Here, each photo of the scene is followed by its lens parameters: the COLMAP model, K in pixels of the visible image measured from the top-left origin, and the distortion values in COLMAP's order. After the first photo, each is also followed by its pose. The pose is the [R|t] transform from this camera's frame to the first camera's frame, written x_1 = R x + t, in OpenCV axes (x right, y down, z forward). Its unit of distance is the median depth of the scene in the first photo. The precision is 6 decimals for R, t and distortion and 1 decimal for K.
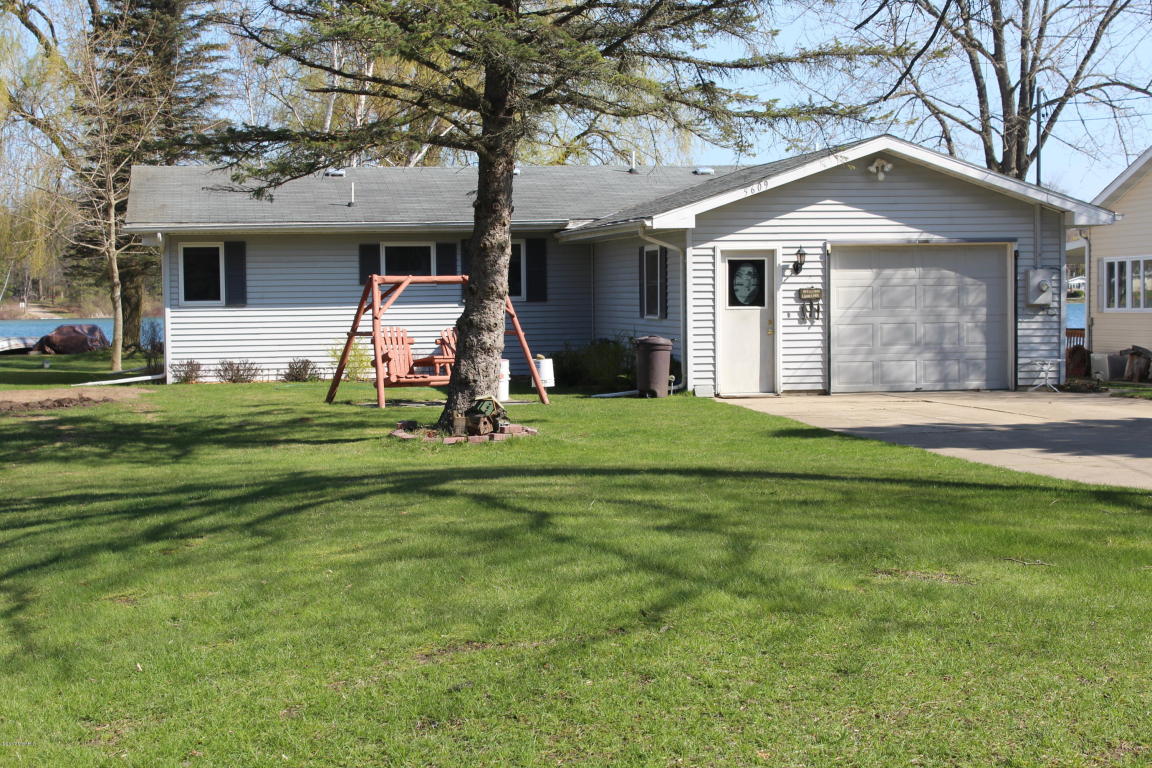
lens RADIAL K [[2092.8, 0, 573.0], [0, 2092.8, 380.5], [0, 0, 1]] dist [0.039868, 0.000000]
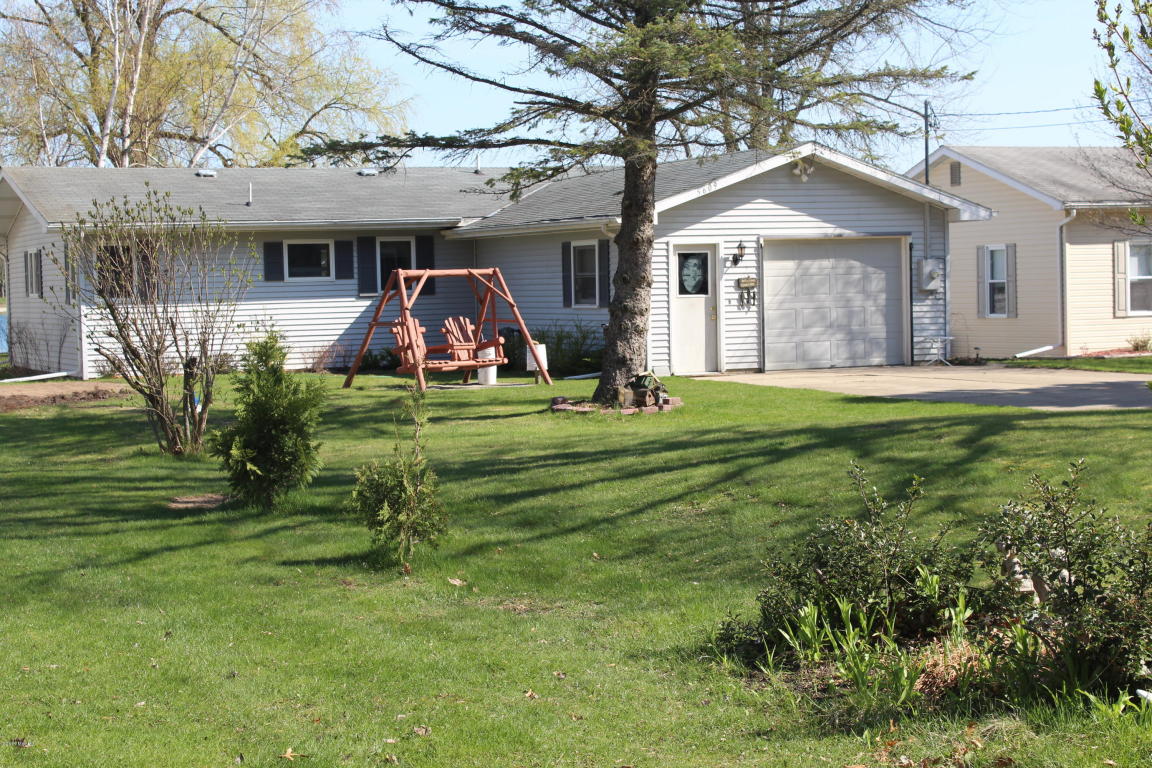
lens RADIAL K [[2102.5, 0, 578.3], [0, 2102.5, 383.5], [0, 0, 1]] dist [0.032599, 0.000000]
pose [[0.969617, -0.023428, 0.243504, -0.249691], [0.022956, 0.999725, 0.004774, 0.005049], [-0.243549, 0.000961, 0.969888, -0.070790]]
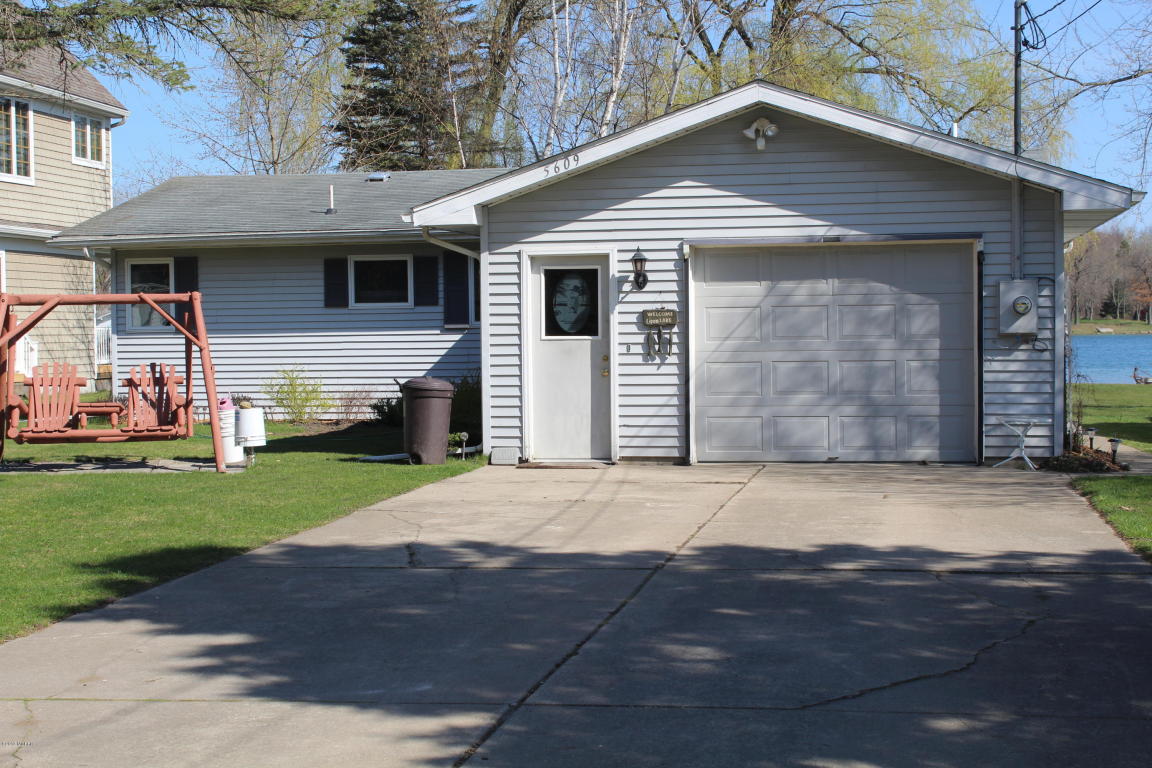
lens RADIAL K [[1823.2, 0, 575.6], [0, 1823.2, 382.6], [0, 0, 1]] dist [0.003437, 0.000000]
pose [[0.936073, 0.011709, -0.351612, 0.297995], [-0.013630, 0.999903, -0.002991, -0.017893], [0.351542, 0.007592, 0.936141, 0.428604]]
